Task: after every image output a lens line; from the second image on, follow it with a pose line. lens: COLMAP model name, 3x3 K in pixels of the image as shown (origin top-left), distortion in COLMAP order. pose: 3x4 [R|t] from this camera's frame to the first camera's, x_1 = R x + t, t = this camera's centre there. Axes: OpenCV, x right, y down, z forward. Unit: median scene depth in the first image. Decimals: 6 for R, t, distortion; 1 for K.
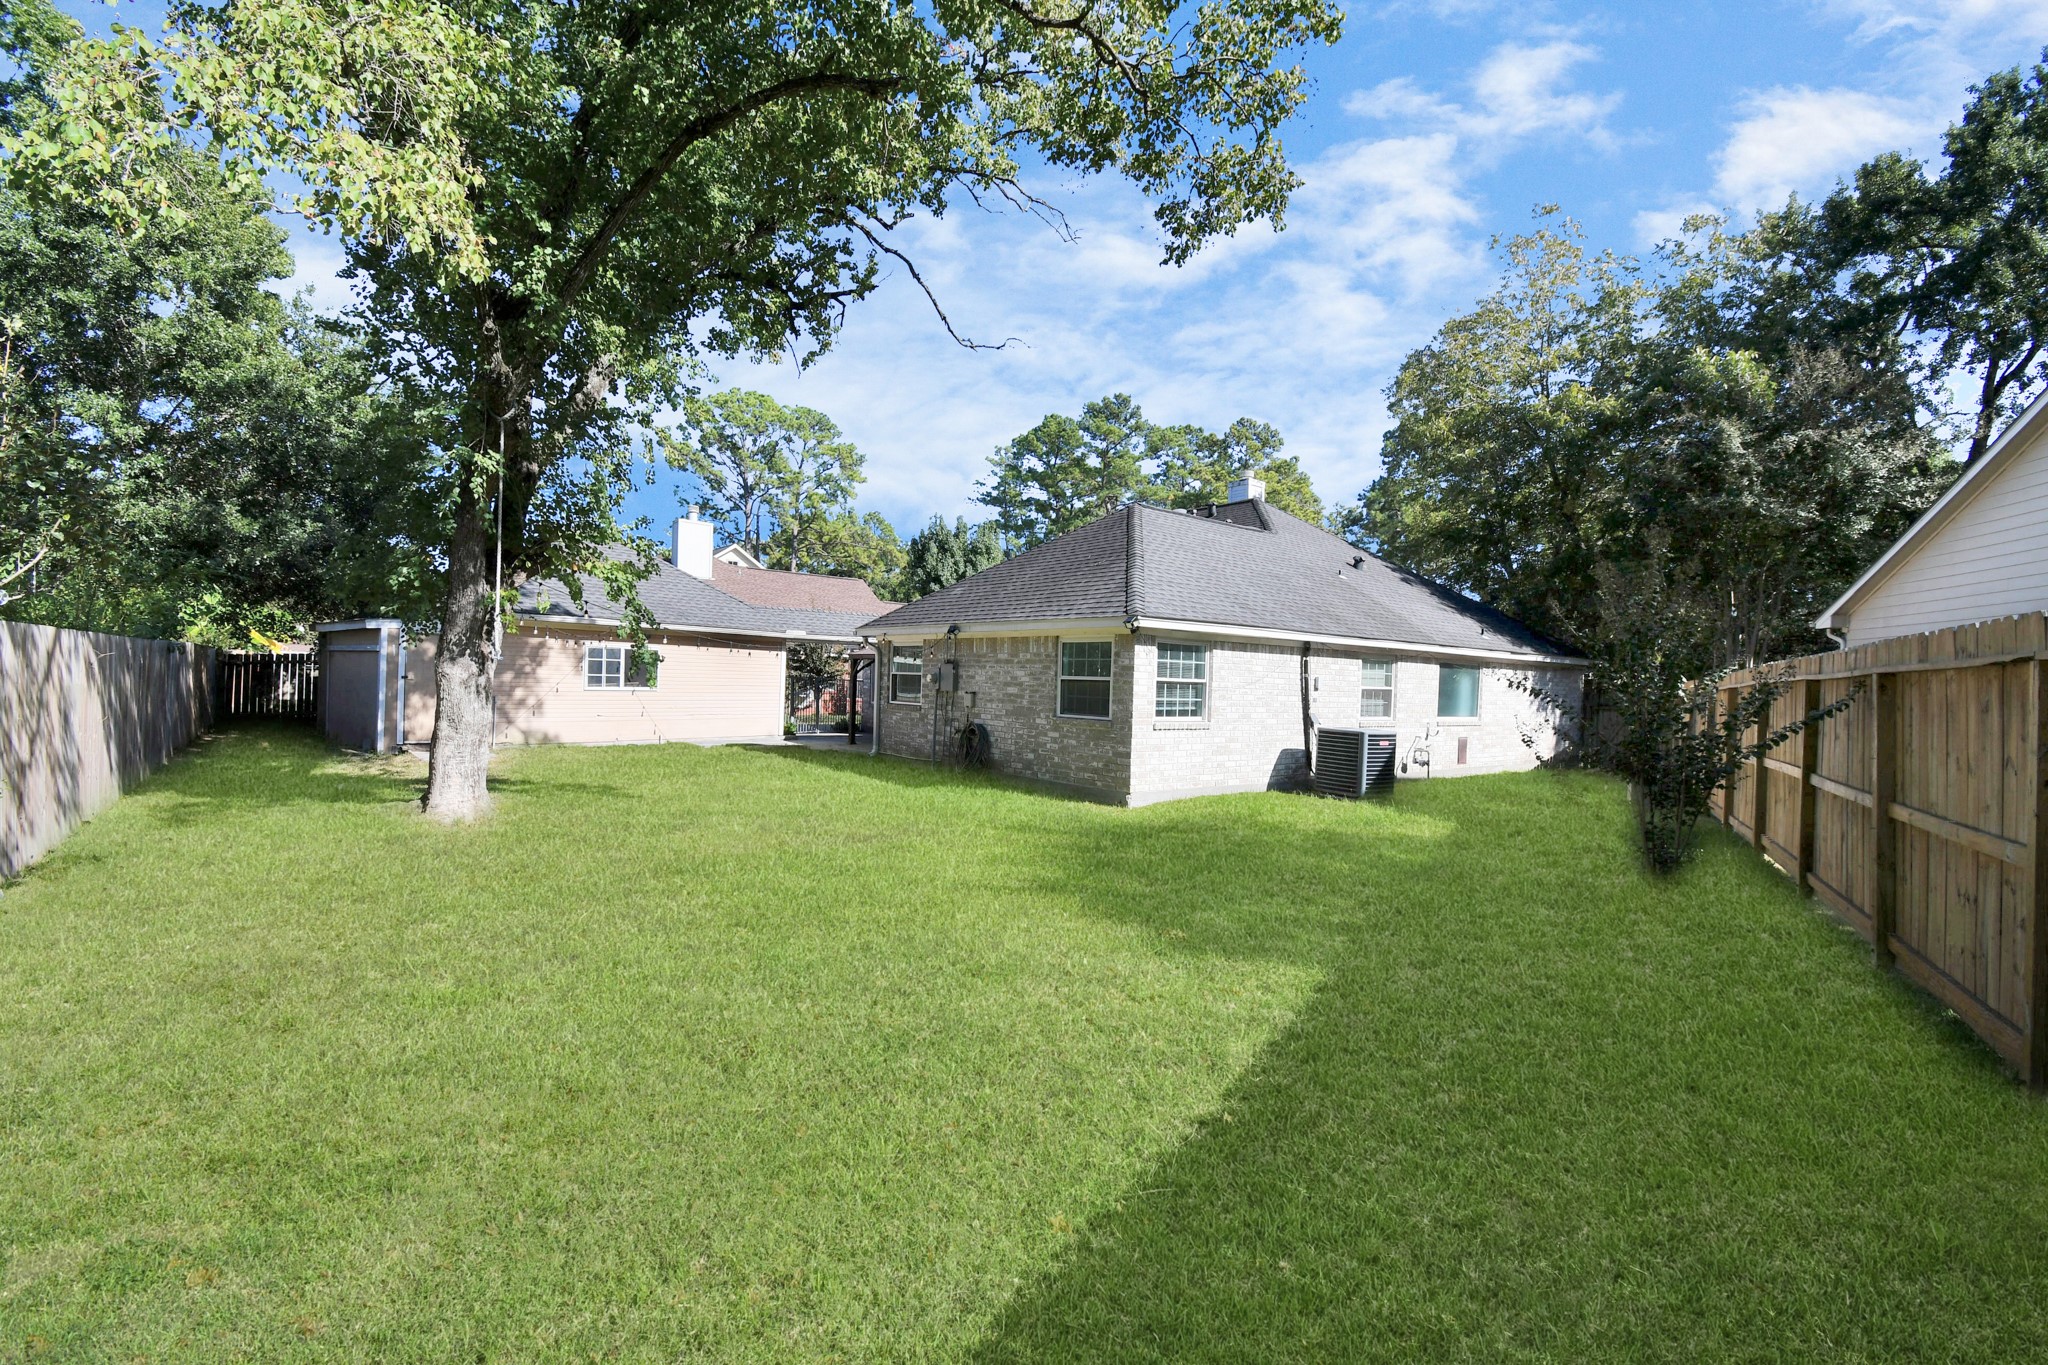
lens RADIAL K [[900.6, 0, 1012.9], [0, 900.6, 682.8], [0, 0, 1]] dist [0.015197, -0.022085]
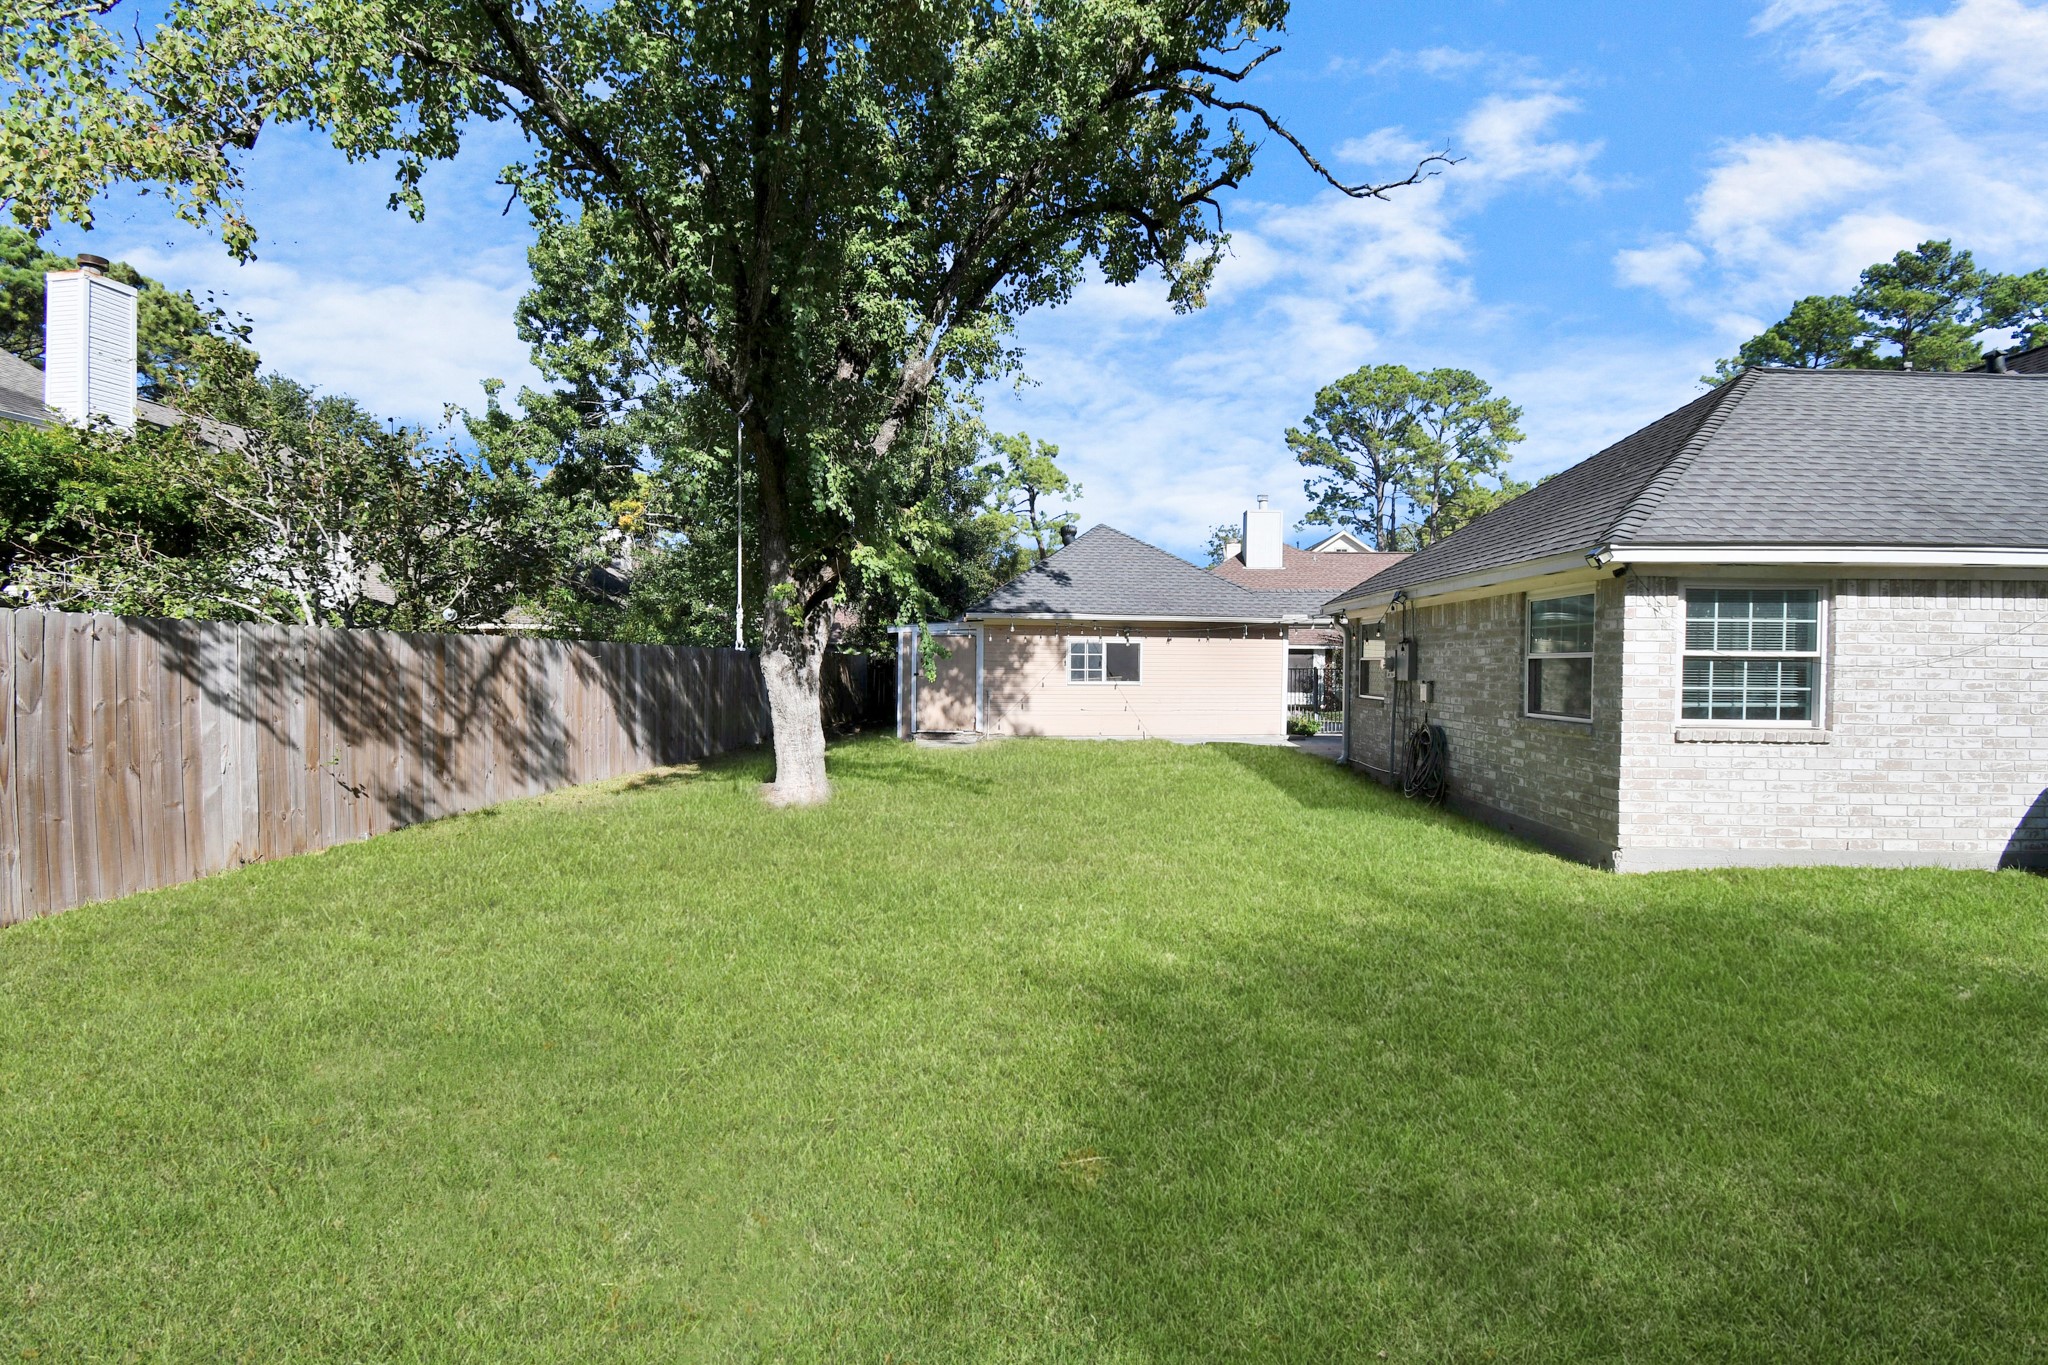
lens RADIAL K [[900.6, 0, 1012.9], [0, 900.6, 682.8], [0, 0, 1]] dist [0.015197, -0.022085]
pose [[0.749634, -0.010489, -0.661770, 0.156979], [0.011619, 0.999929, -0.002686, 0.008166], [0.661751, -0.005676, 0.749702, 0.206889]]
